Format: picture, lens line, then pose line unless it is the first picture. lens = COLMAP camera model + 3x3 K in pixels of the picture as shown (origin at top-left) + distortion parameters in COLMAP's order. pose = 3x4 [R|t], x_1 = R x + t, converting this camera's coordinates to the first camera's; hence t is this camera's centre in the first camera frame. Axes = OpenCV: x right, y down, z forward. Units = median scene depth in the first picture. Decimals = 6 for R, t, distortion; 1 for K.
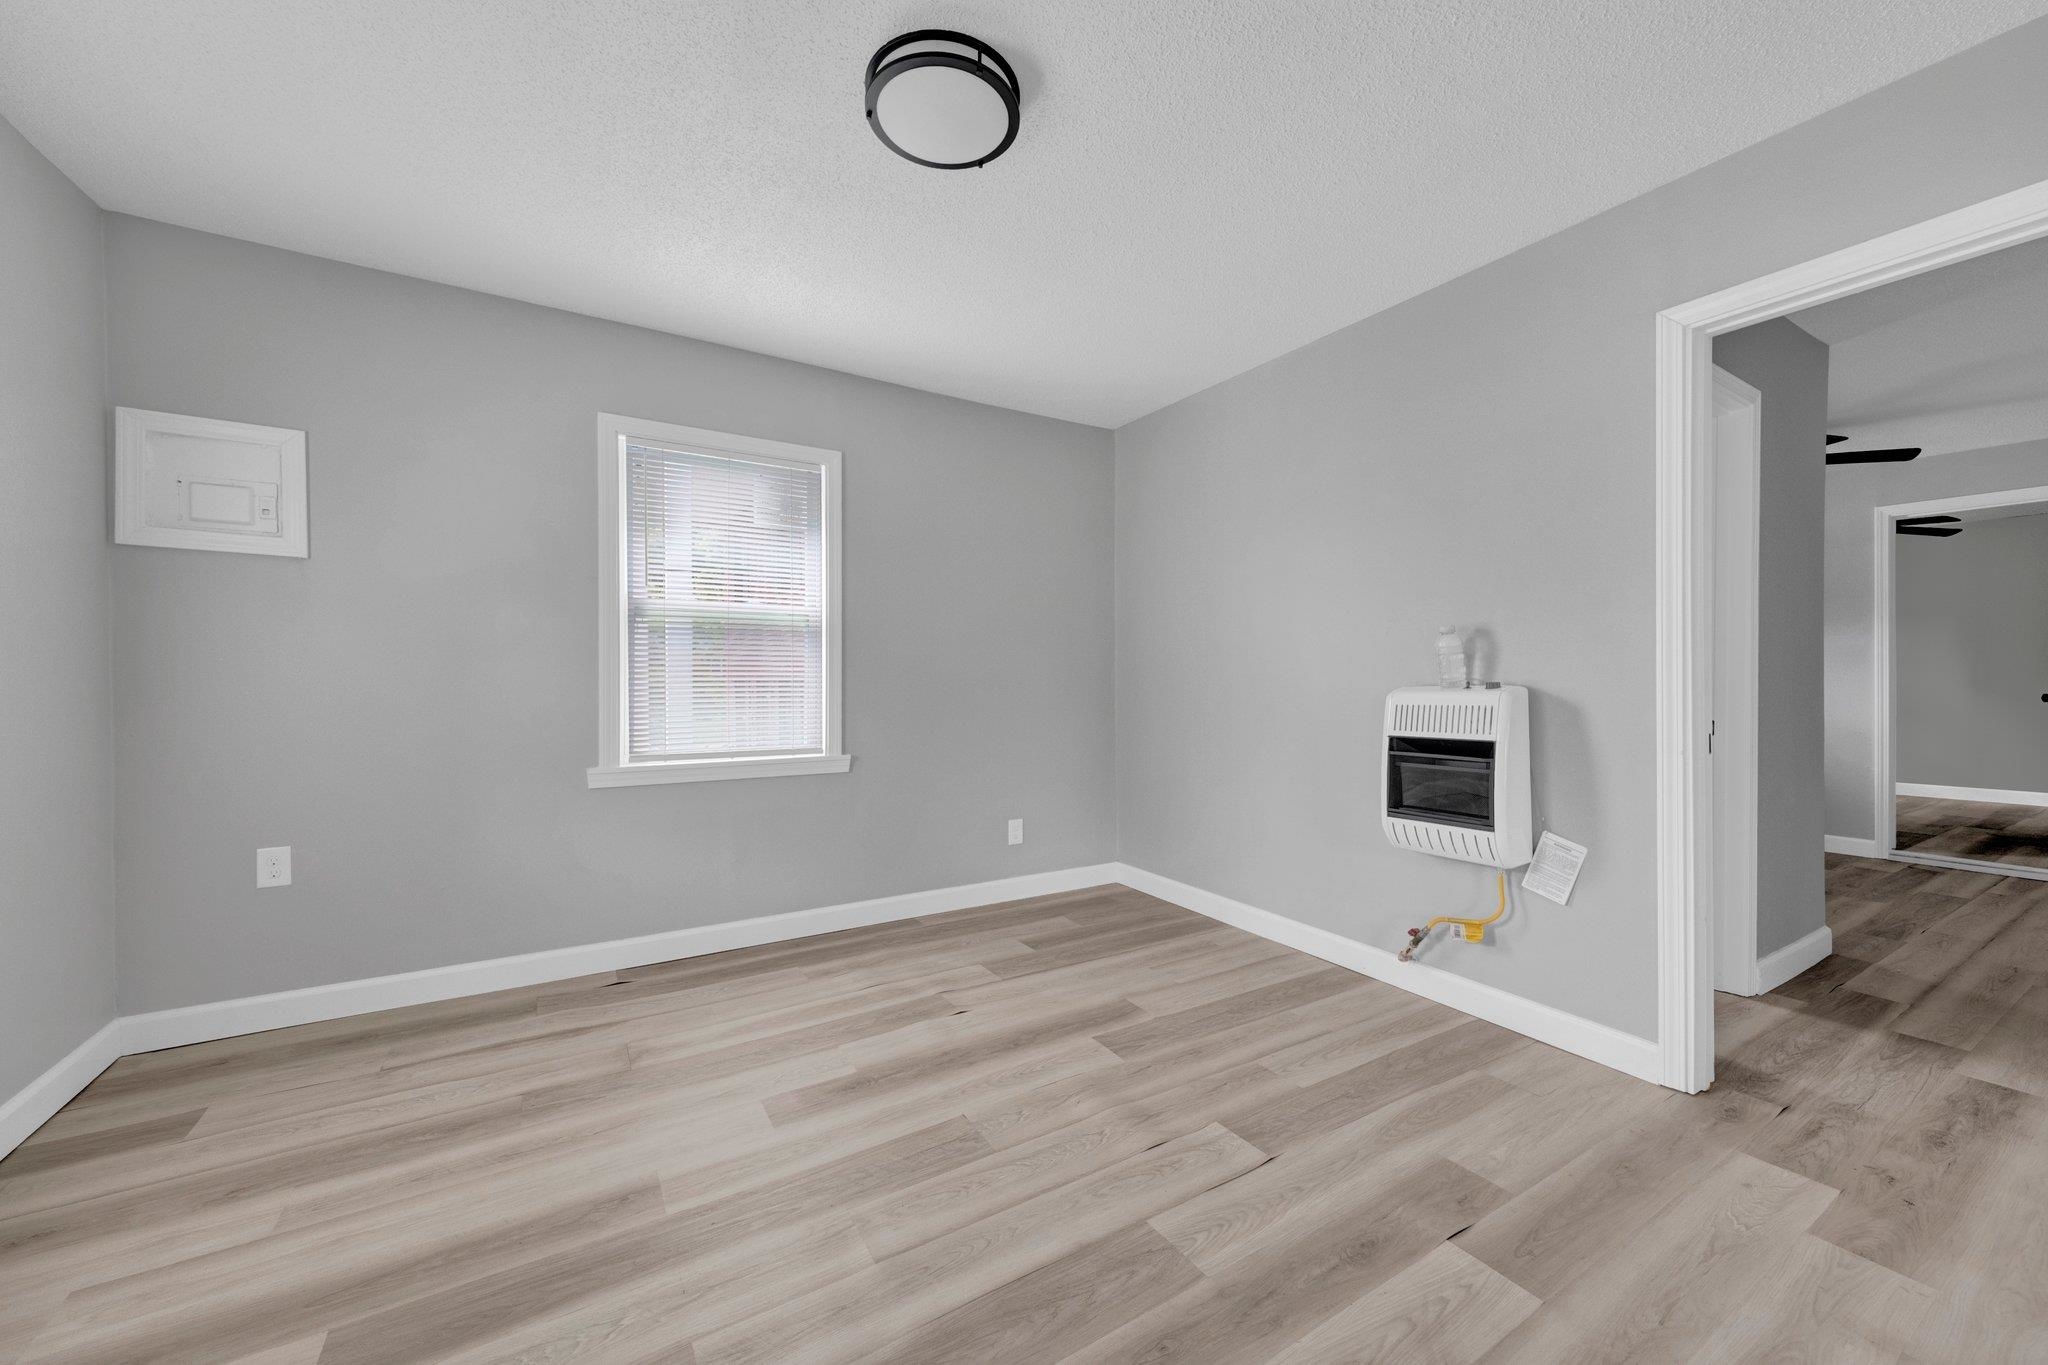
lens RADIAL K [[760.1, 0, 1017.6], [0, 760.1, 670.6], [0, 0, 1]] dist [0.000755, -0.000149]
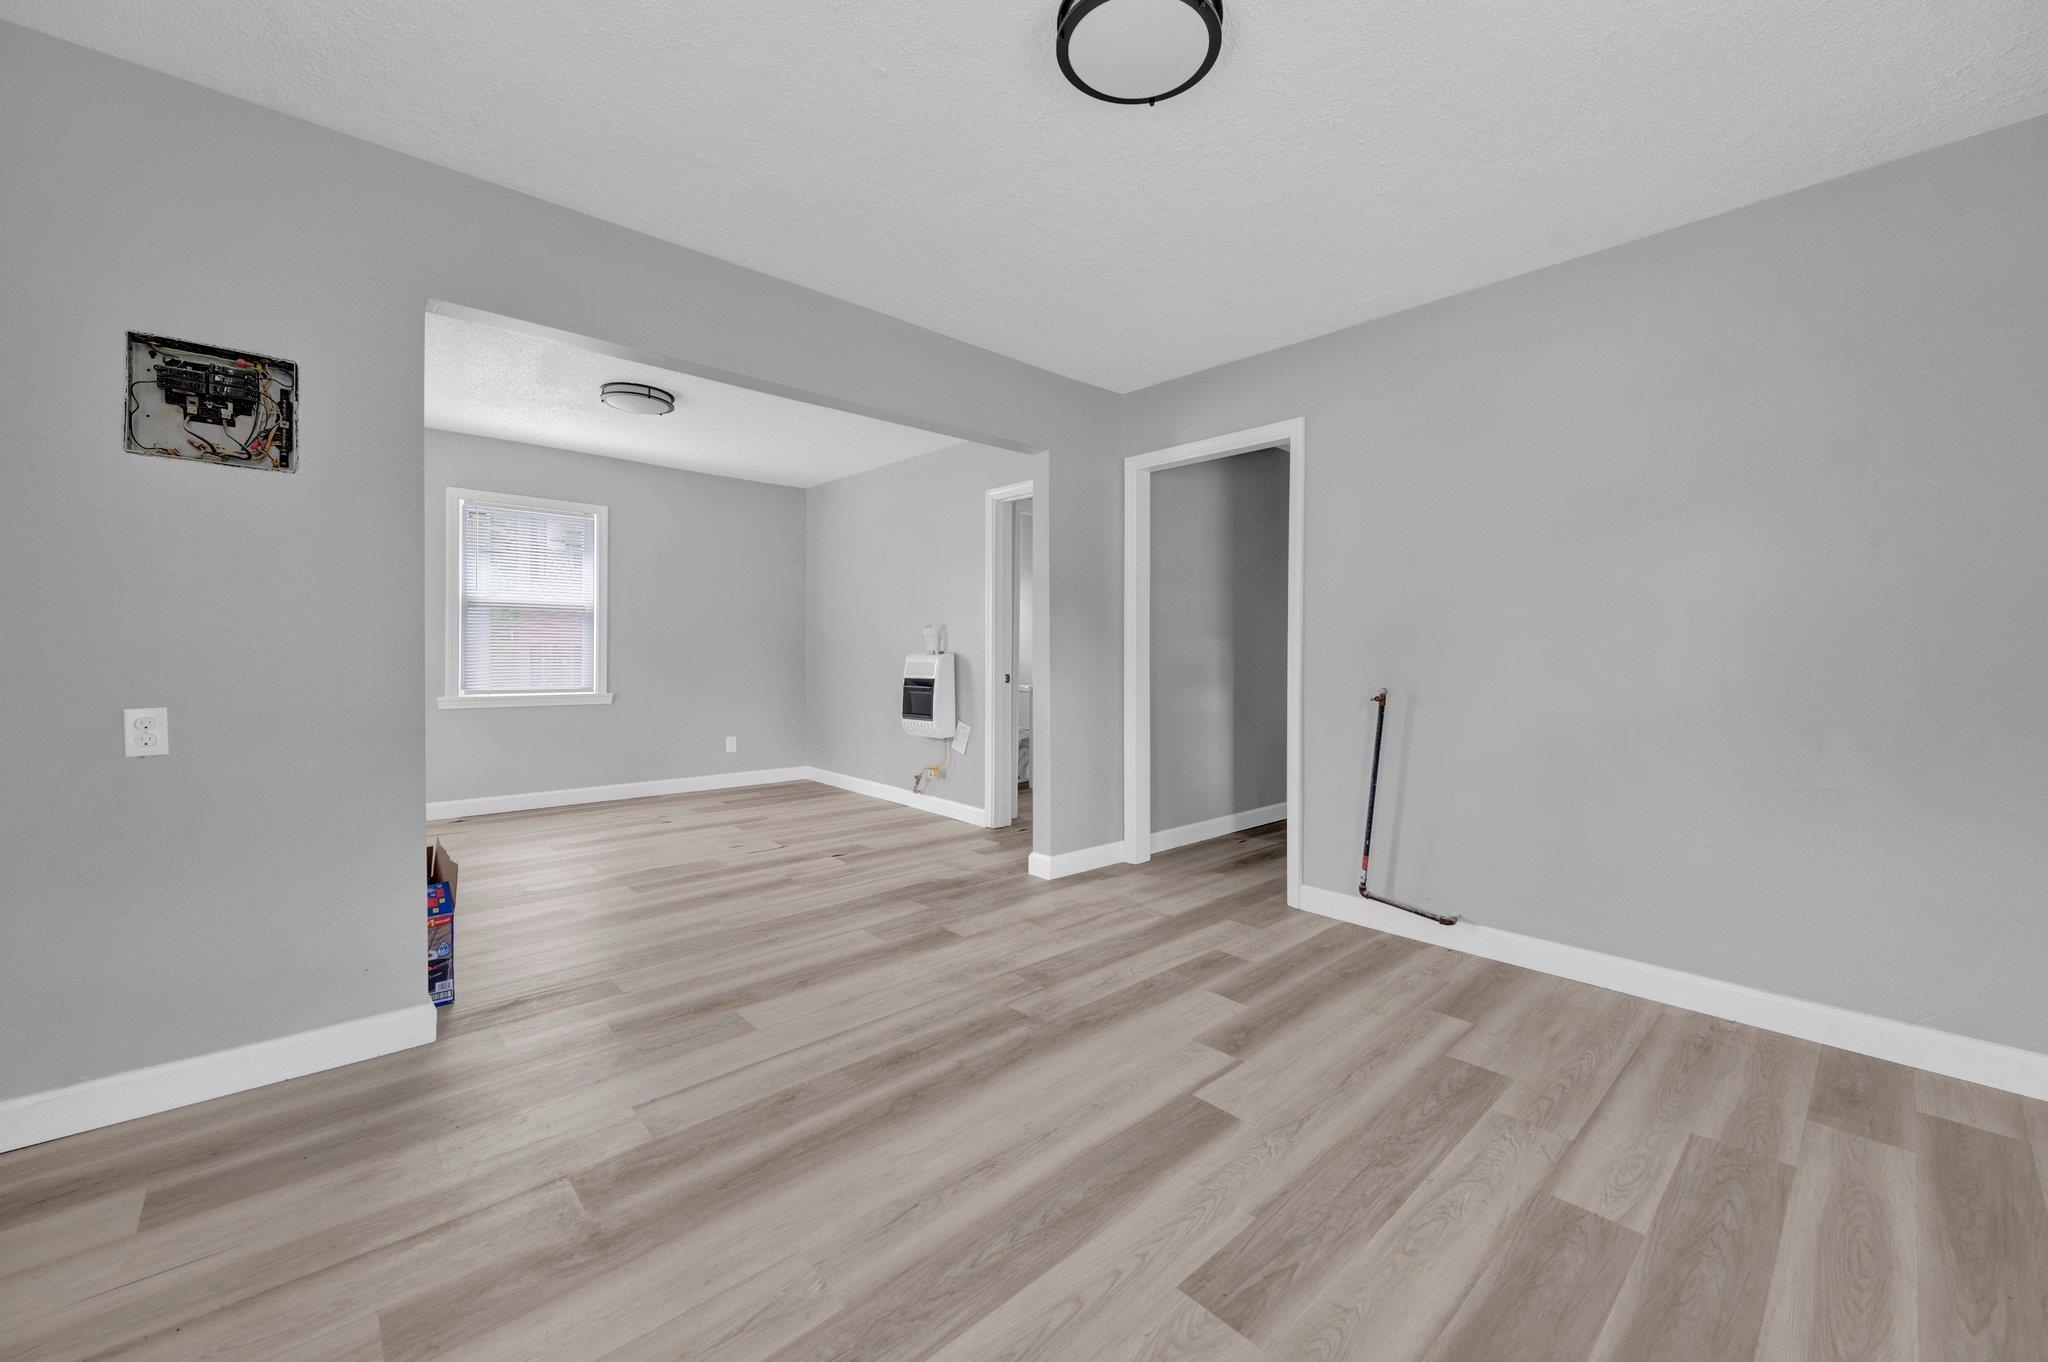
lens RADIAL K [[819.3, 0, 1046.8], [0, 819.3, 651.8], [0, 0, 1]] dist [0.000448, -0.000244]
pose [[0.975139, 0.010075, 0.221364, 0.336757], [-0.013042, 0.999844, 0.011947, -0.011241], [-0.221209, -0.014537, 0.975118, -1.040529]]
